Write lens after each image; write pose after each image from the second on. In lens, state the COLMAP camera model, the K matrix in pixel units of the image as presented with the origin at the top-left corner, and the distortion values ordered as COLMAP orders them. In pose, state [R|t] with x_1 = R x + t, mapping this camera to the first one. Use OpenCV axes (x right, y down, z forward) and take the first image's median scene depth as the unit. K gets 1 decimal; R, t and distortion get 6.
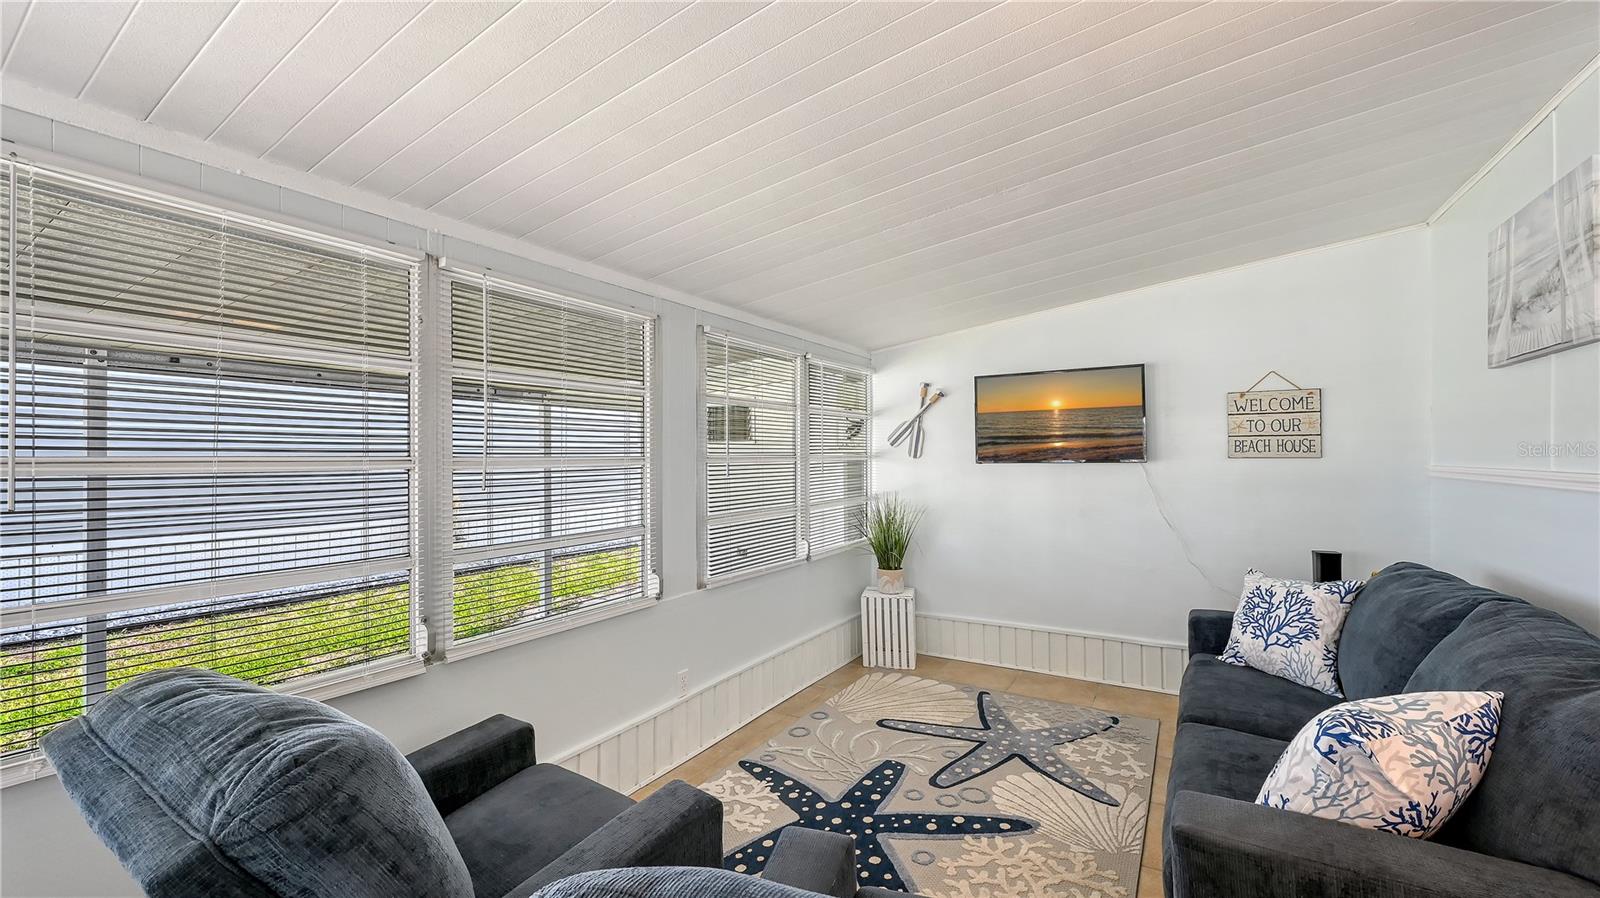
lens RADIAL K [[639.8, 0, 791.3], [0, 639.8, 457.7], [0, 0, 1]] dist [-0.001015, 0.000629]
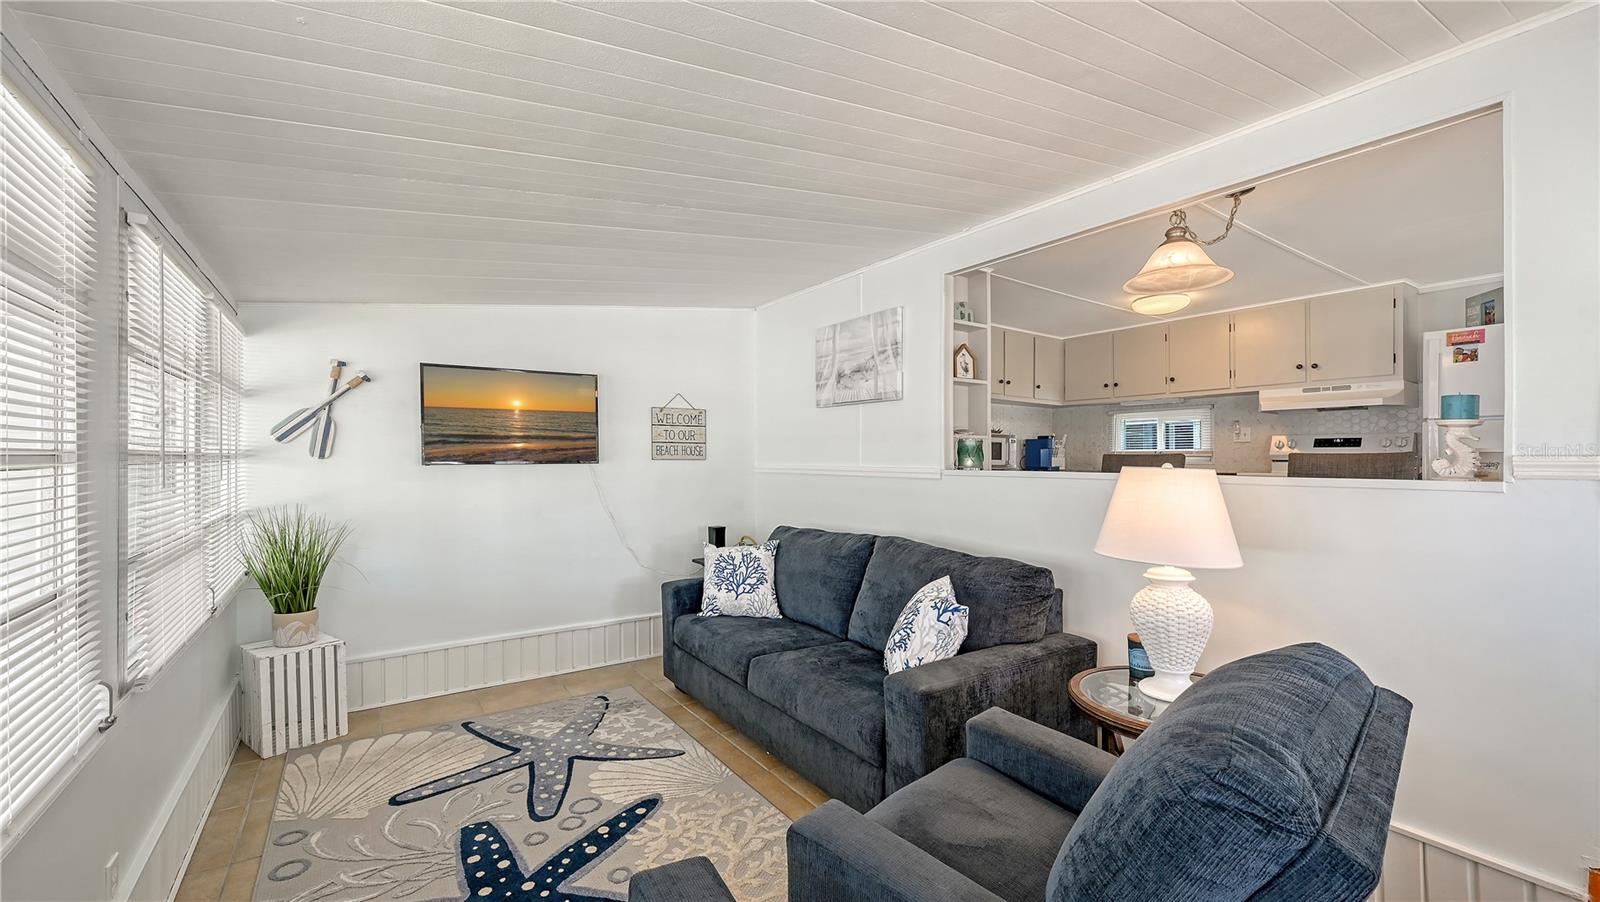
lens RADIAL K [[647.0, 0, 807.9], [0, 647.0, 461.8], [0, 0, 1]] dist [-0.001610, 0.000772]
pose [[0.408761, 0.001835, 0.912640, -0.388857], [-0.002070, 0.999997, -0.001083, 0.005961], [-0.912639, -0.001446, 0.408763, 0.242186]]
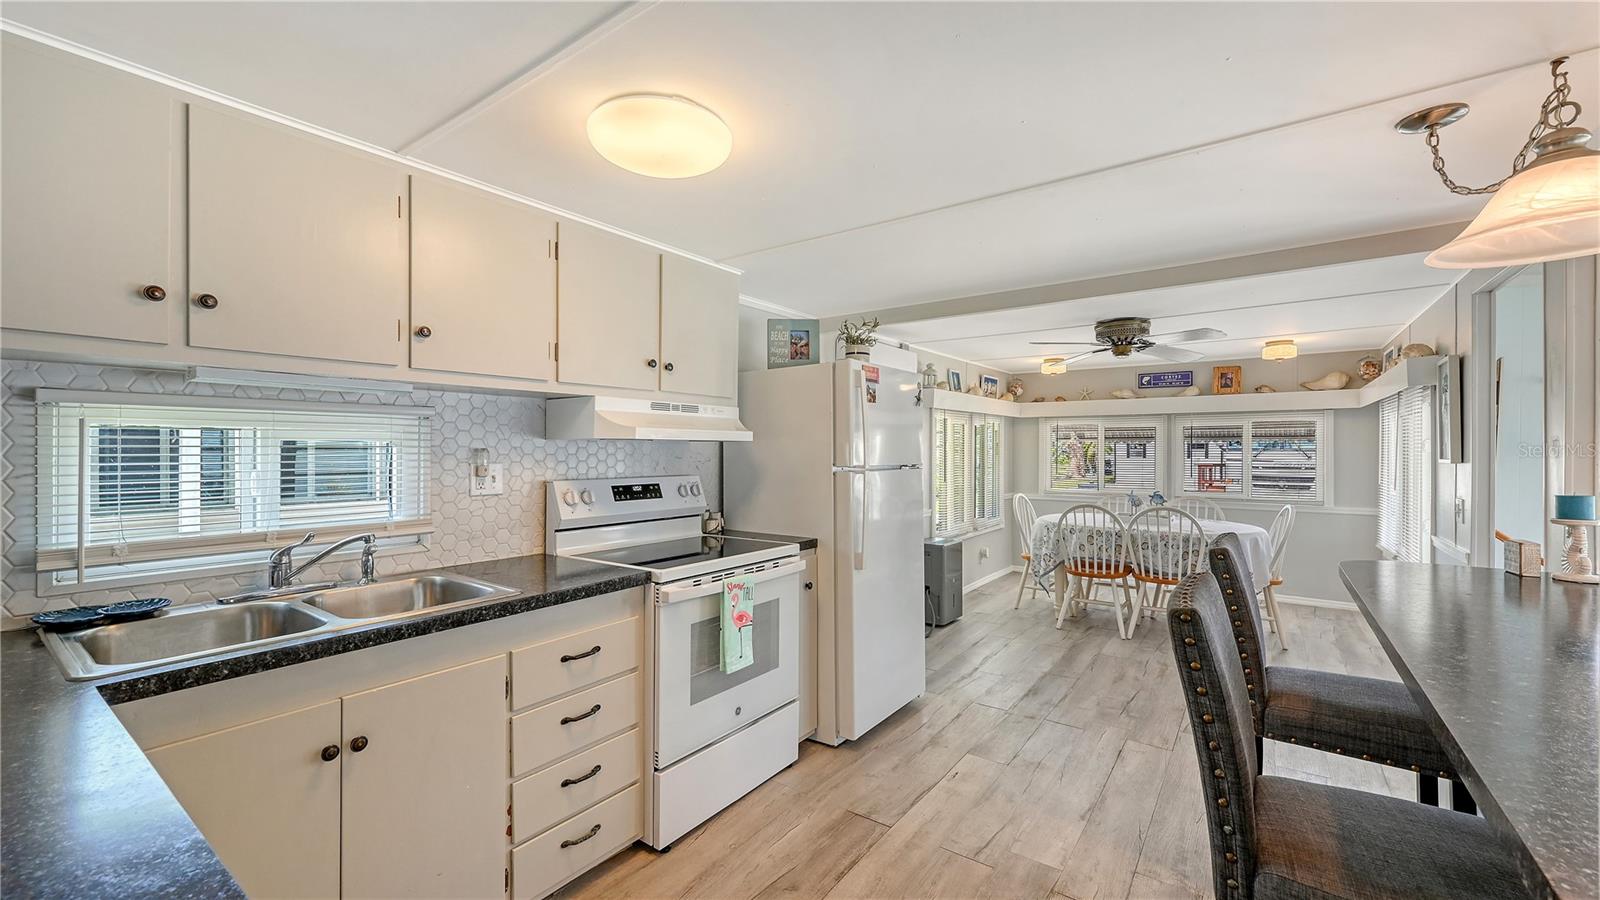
lens RADIAL K [[639.8, 0, 801.4], [0, 639.8, 470.1], [0, 0, 1]] dist [-0.001015, 0.000629]
pose [[-0.997284, -0.003141, 0.073578, 1.087303], [-0.000190, 0.999197, 0.040072, -0.104599], [-0.073645, 0.039949, -0.996484, 0.614032]]
